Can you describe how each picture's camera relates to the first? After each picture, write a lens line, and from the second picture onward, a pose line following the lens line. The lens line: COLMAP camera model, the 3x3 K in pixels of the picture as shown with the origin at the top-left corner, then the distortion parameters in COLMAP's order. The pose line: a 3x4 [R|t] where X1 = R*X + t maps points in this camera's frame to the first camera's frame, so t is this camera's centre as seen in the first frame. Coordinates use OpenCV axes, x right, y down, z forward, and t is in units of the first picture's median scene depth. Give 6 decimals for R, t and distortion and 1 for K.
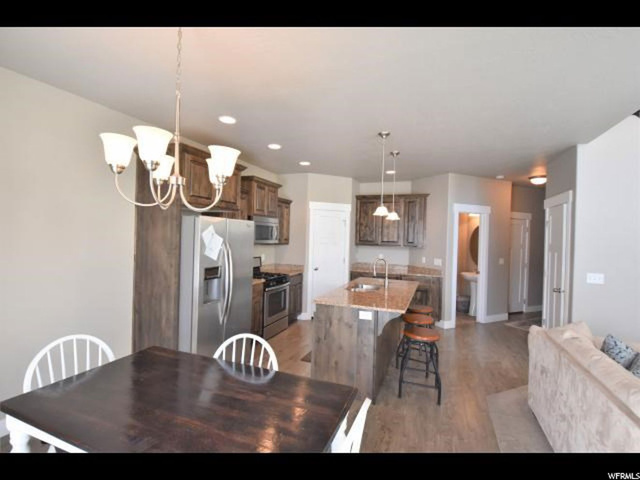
lens RADIAL K [[303.6, 0, 324.1], [0, 303.6, 239.4], [0, 0, 1]] dist [-0.006816, -0.000494]
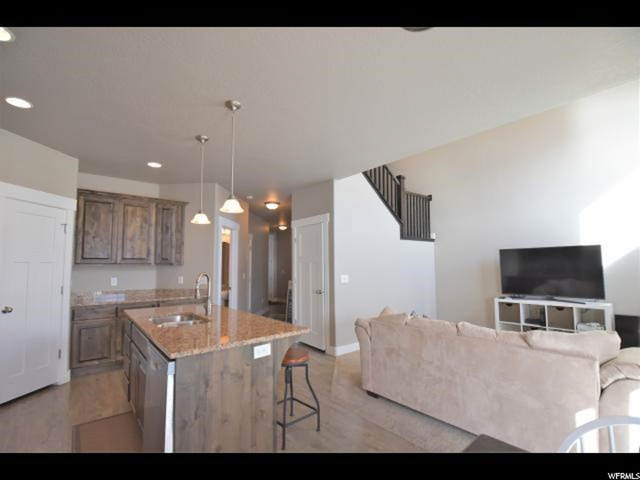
lens RADIAL K [[287.0, 0, 319.6], [0, 287.0, 245.9], [0, 0, 1]] dist [-0.021775, -0.000375]
pose [[0.483873, 0.030945, 0.874591, -0.186018], [0.030596, 0.998166, -0.052245, 0.028297], [-0.874603, 0.052038, 0.482038, 0.292383]]
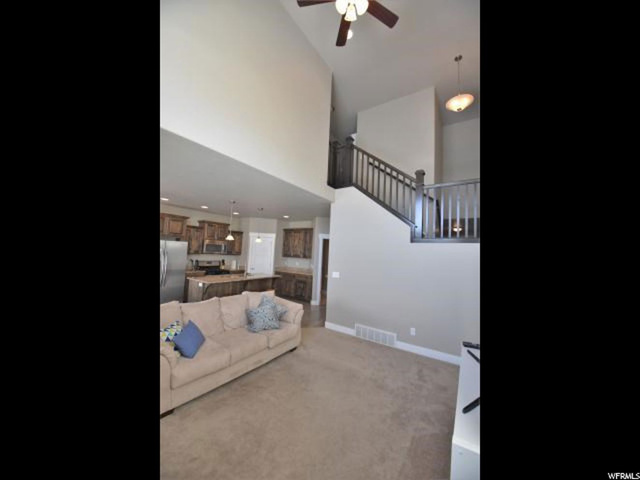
lens RADIAL K [[212.2, 0, 332.4], [0, 212.2, 240.7], [0, 0, 1]] dist [-0.001601, -0.000297]
pose [[0.980487, 0.009376, -0.196360, 0.710895], [-0.023947, 0.997120, -0.071964, 0.010144], [0.195120, 0.075262, 0.977888, -0.185109]]
